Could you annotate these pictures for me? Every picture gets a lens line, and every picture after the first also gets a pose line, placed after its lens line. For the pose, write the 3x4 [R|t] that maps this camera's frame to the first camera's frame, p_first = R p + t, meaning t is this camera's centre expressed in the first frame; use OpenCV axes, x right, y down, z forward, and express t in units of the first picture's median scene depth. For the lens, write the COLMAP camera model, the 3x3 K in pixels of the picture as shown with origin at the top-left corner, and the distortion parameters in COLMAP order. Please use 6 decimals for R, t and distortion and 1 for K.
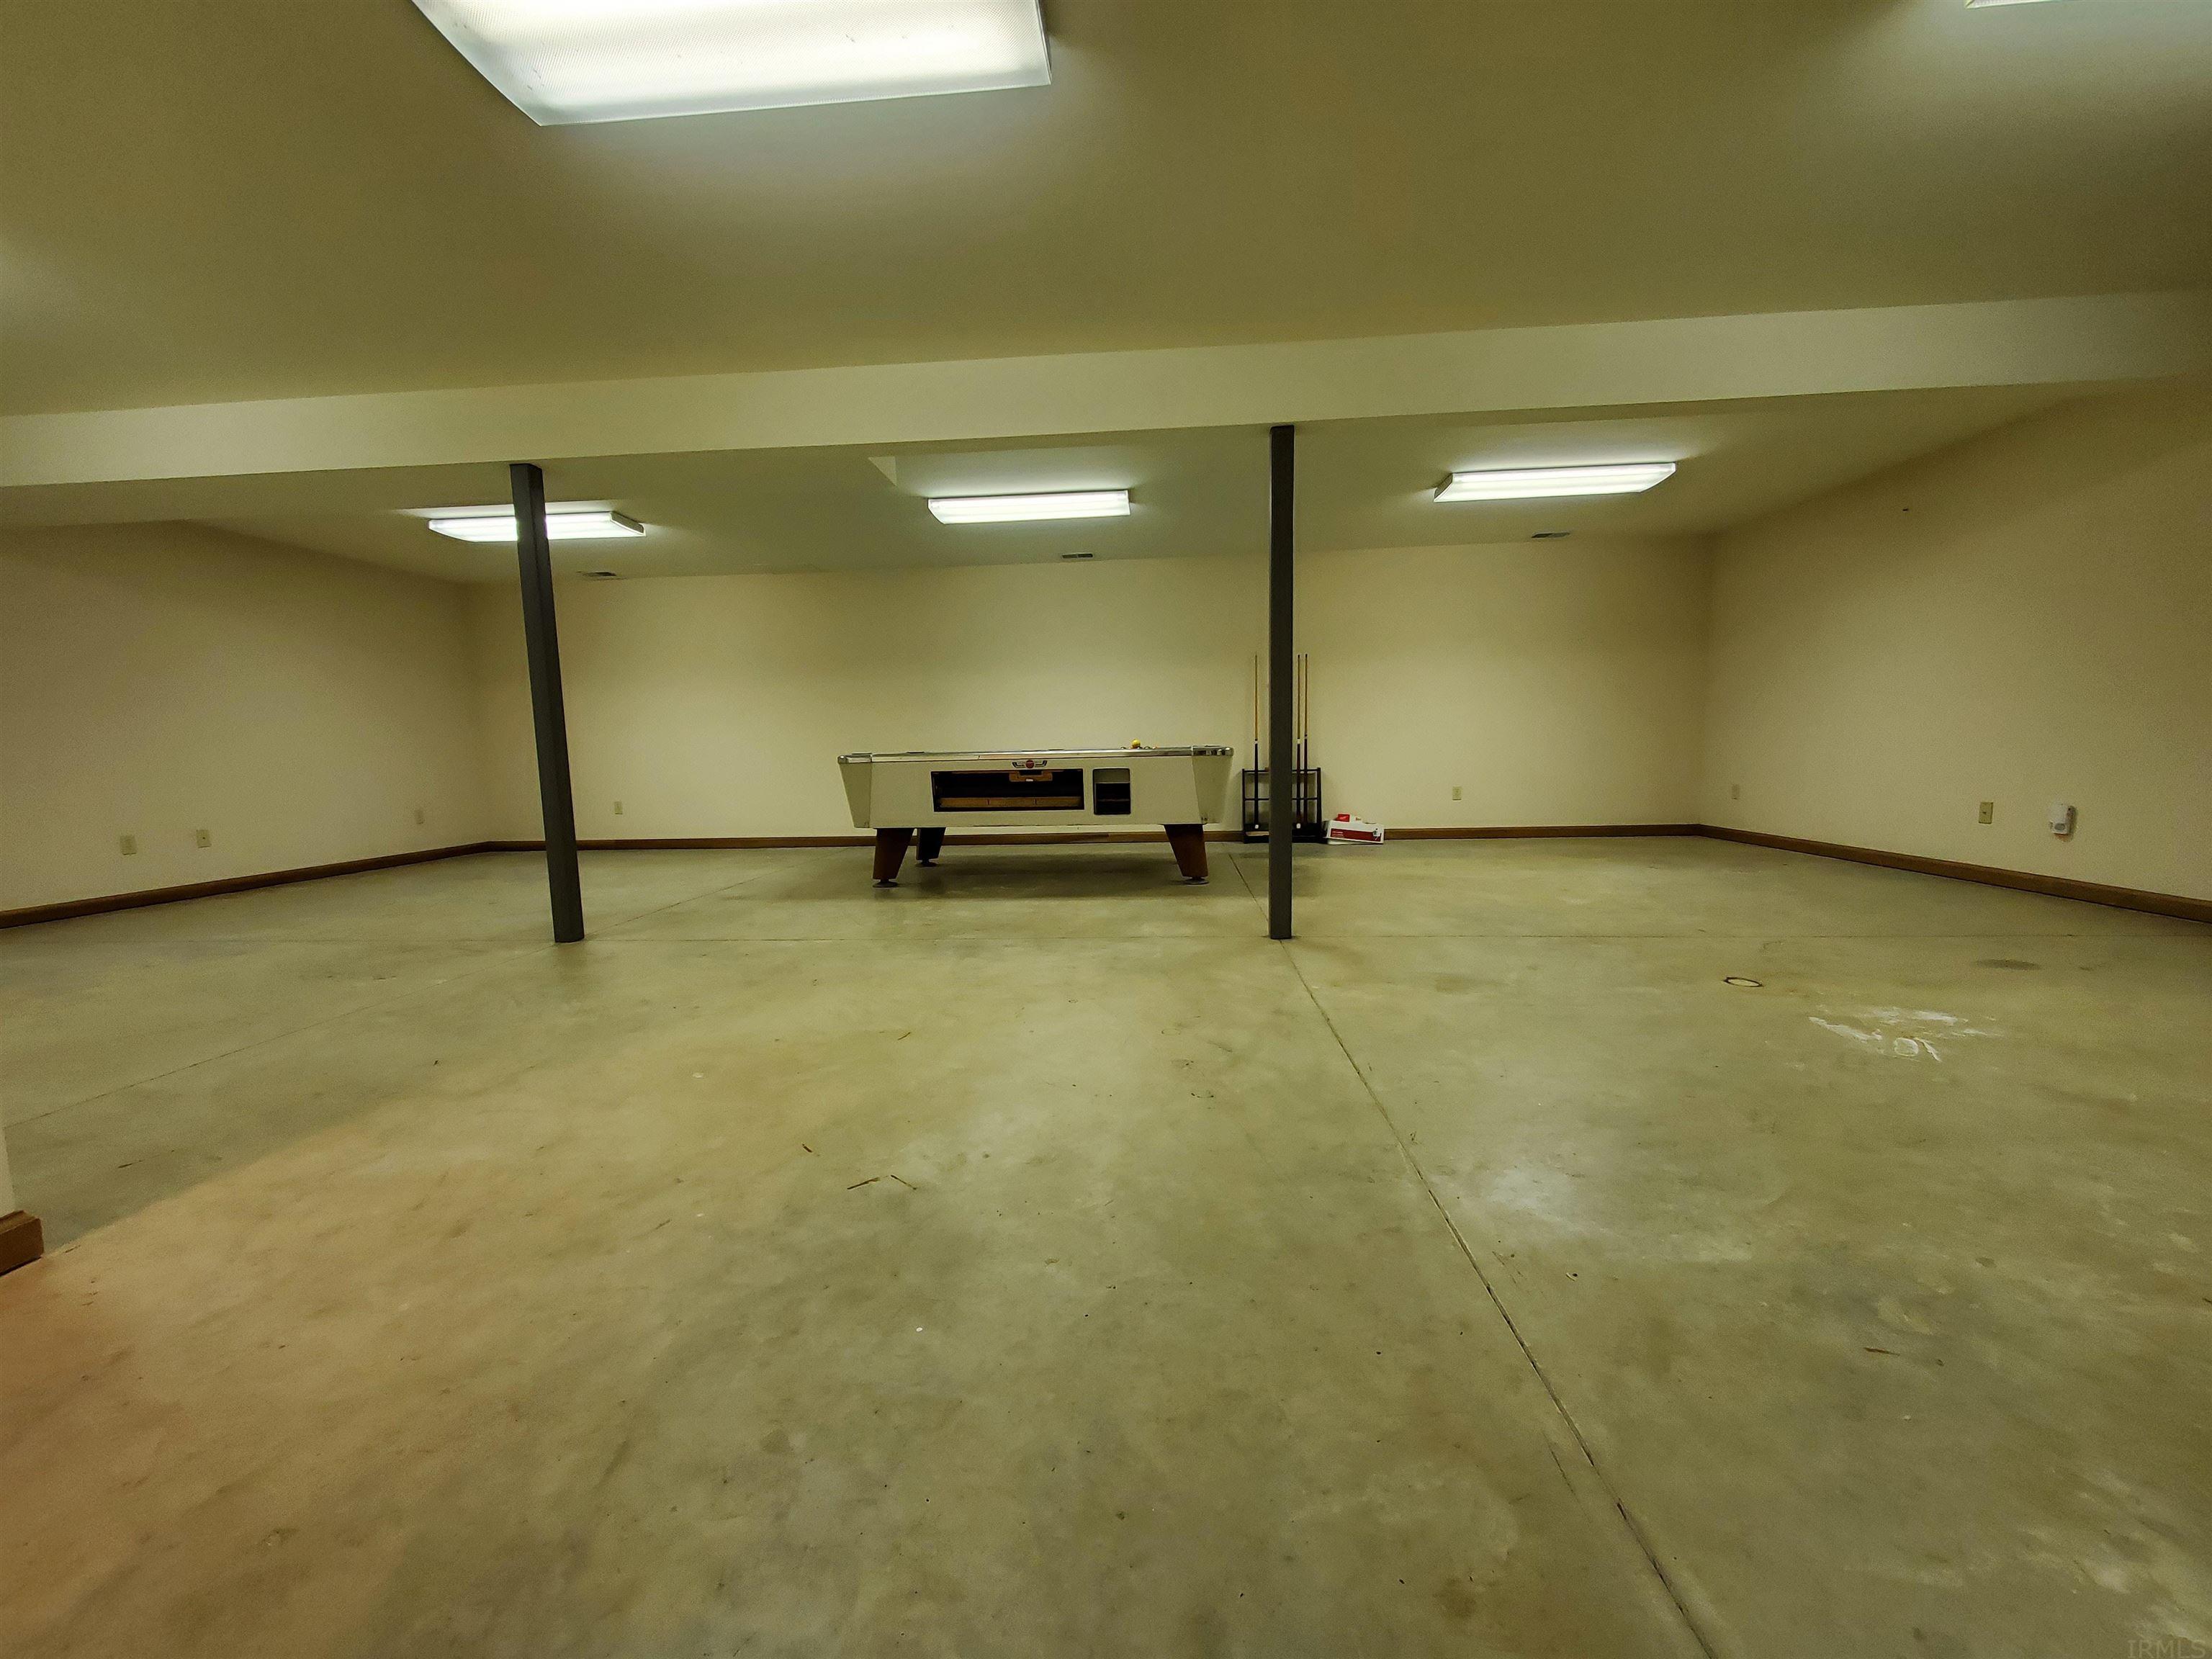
lens RADIAL K [[869.4, 0, 1104.6], [0, 869.4, 829.4], [0, 0, 1]] dist [-0.003487, 0.001320]
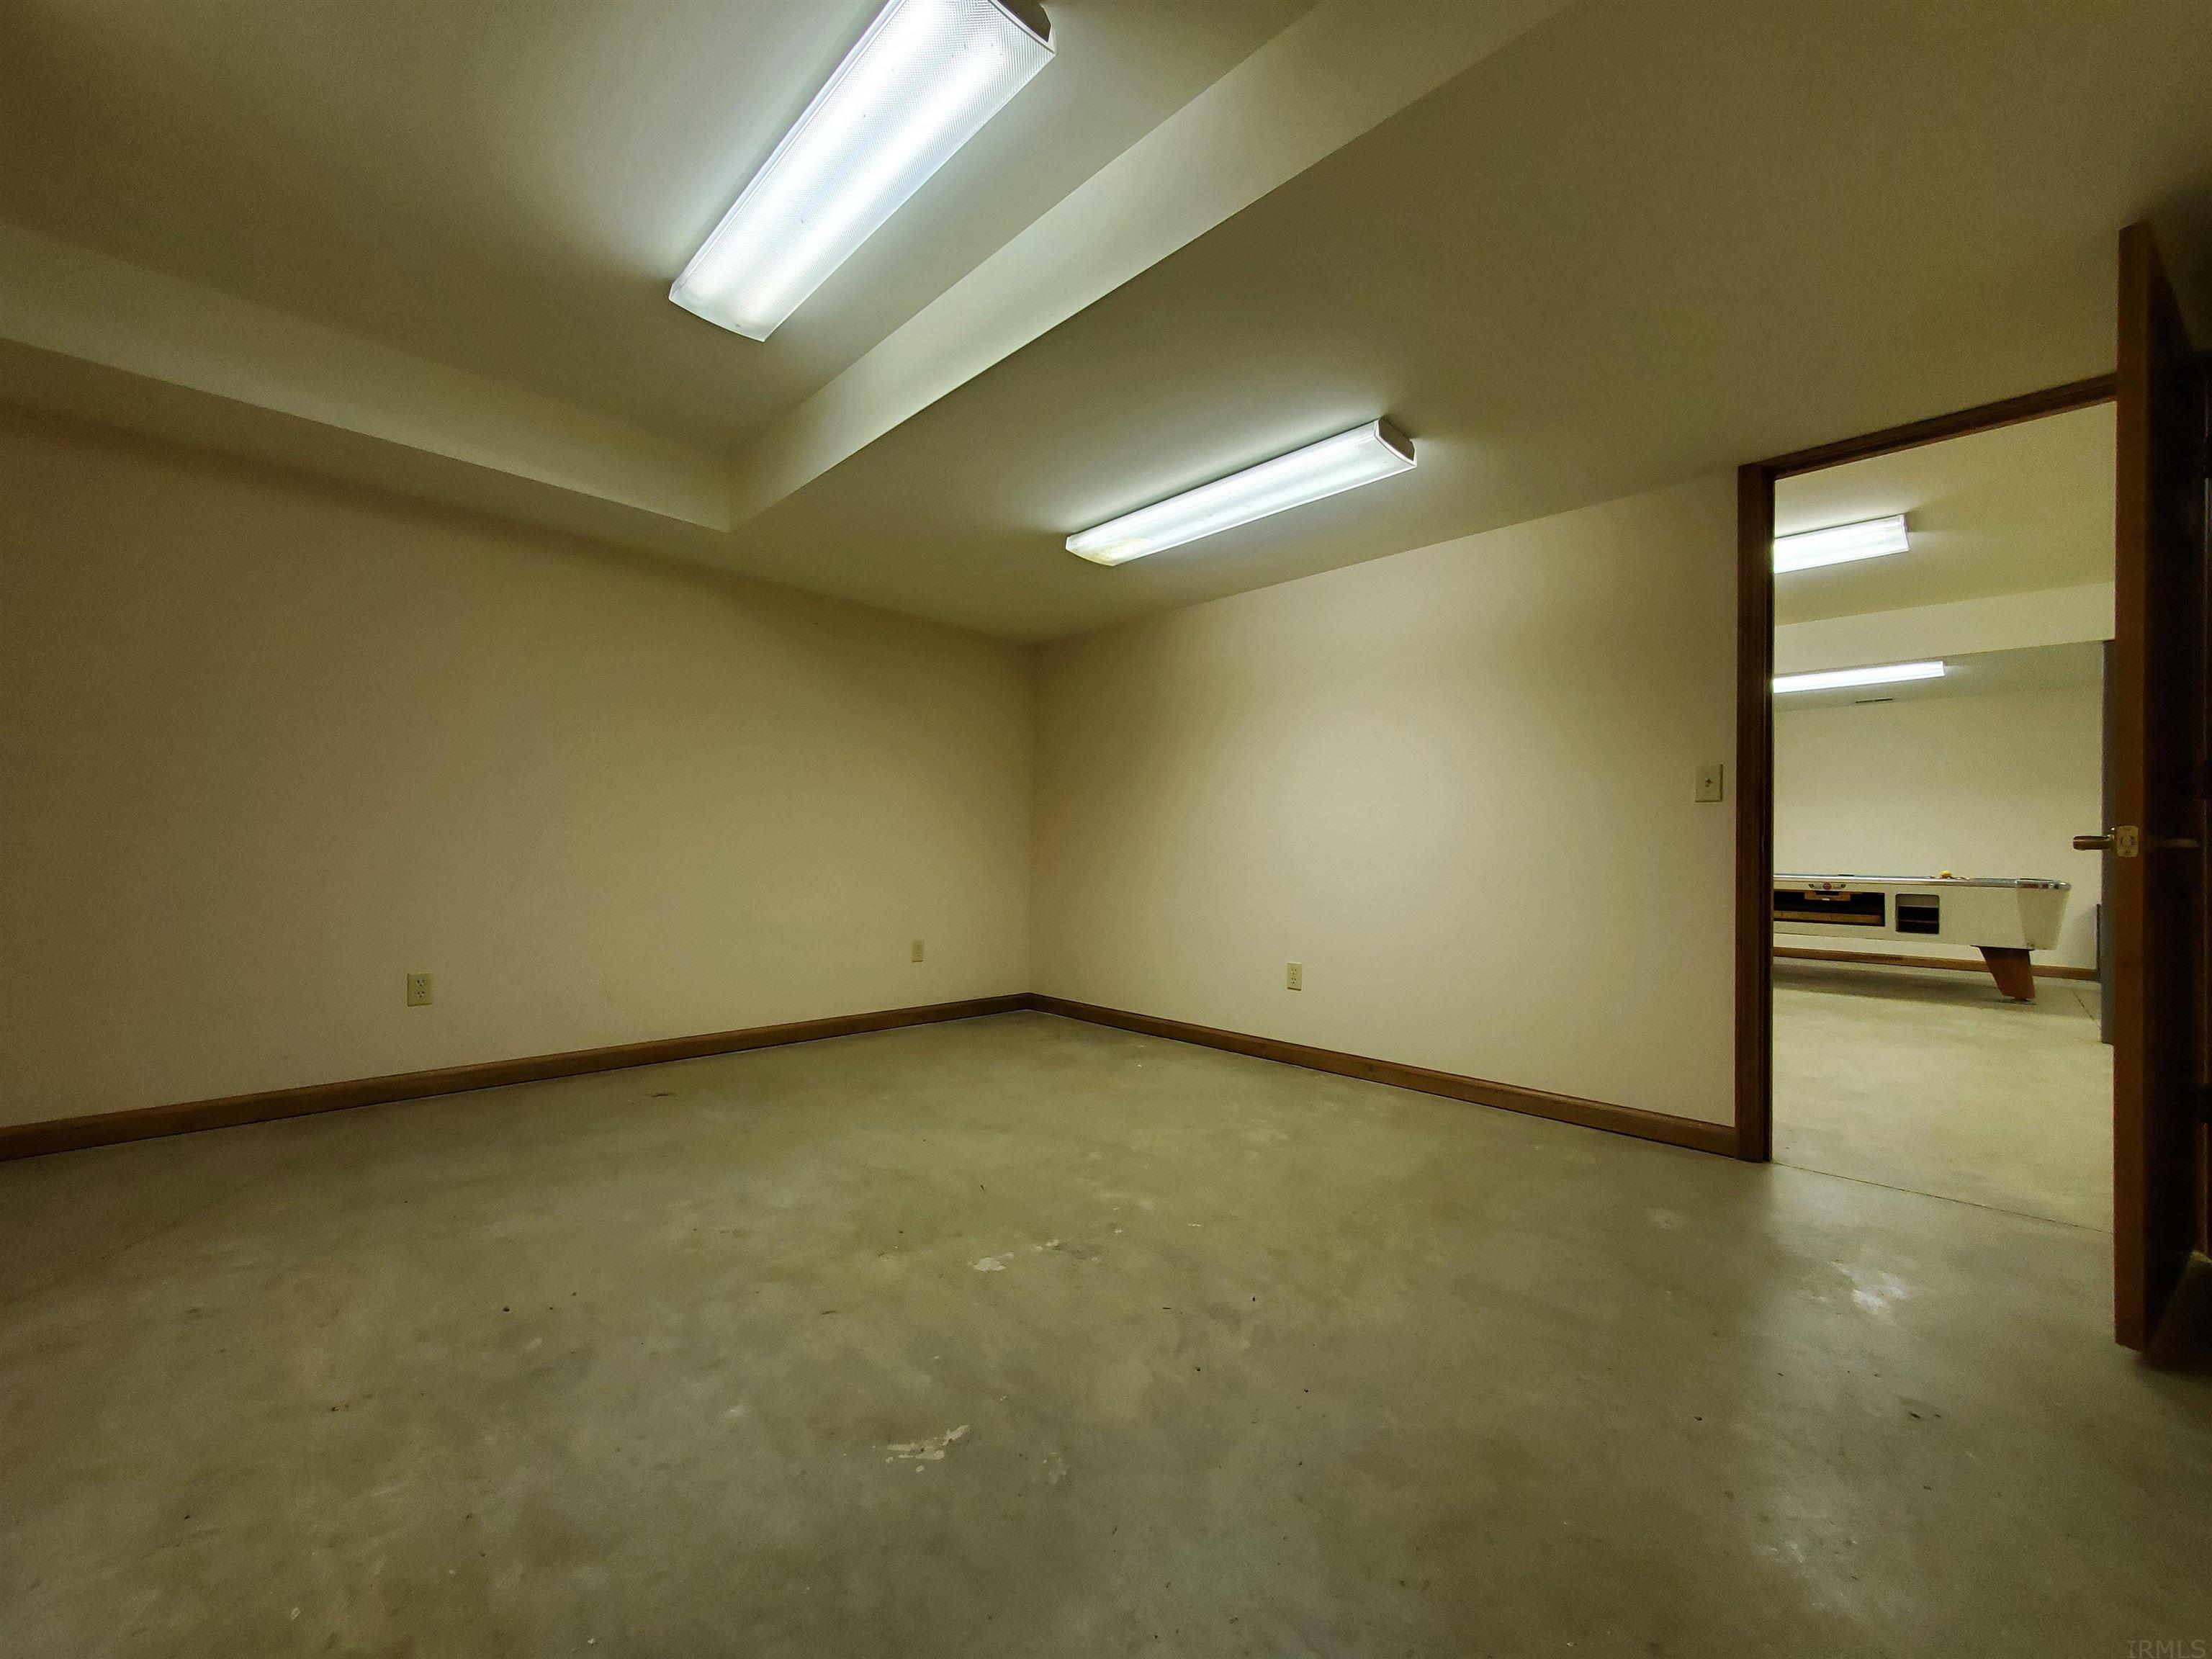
lens RADIAL K [[869.4, 0, 1097.4], [0, 869.4, 831.3], [0, 0, 1]] dist [-0.003487, 0.001320]
pose [[0.745128, 0.021076, -0.666588, -0.038034], [-0.099690, 0.991791, -0.080079, 0.049381], [0.659428, 0.126121, 0.741113, -0.603997]]
